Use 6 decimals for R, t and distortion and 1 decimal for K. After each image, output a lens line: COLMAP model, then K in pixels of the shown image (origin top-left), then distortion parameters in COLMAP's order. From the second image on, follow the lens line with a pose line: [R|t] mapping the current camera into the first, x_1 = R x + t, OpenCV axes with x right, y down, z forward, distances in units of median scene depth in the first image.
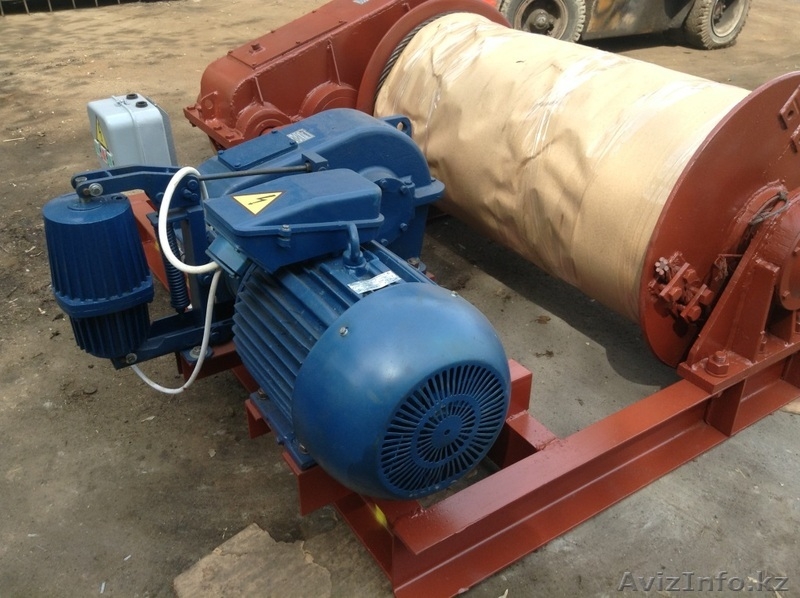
lens RADIAL K [[738.4, 0, 400.0], [0, 738.4, 299.0], [0, 0, 1]] dist [0.010400, 0.018938]
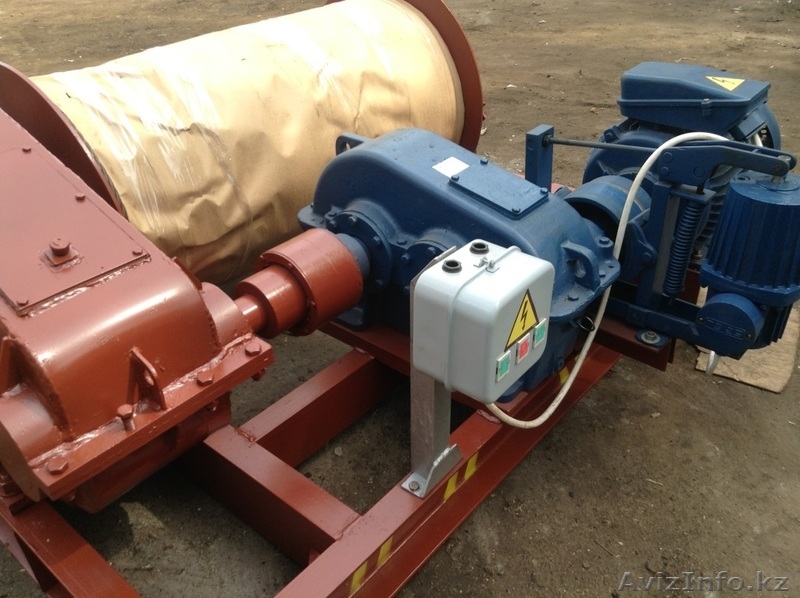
lens RADIAL K [[738.4, 0, 400.0], [0, 738.4, 299.0], [0, 0, 1]] dist [0.010400, 0.018938]
pose [[-0.276681, -0.519823, 0.808228, -0.876330], [0.521707, 0.625065, 0.580616, -0.646959], [-0.807013, 0.582303, 0.098252, 1.073386]]
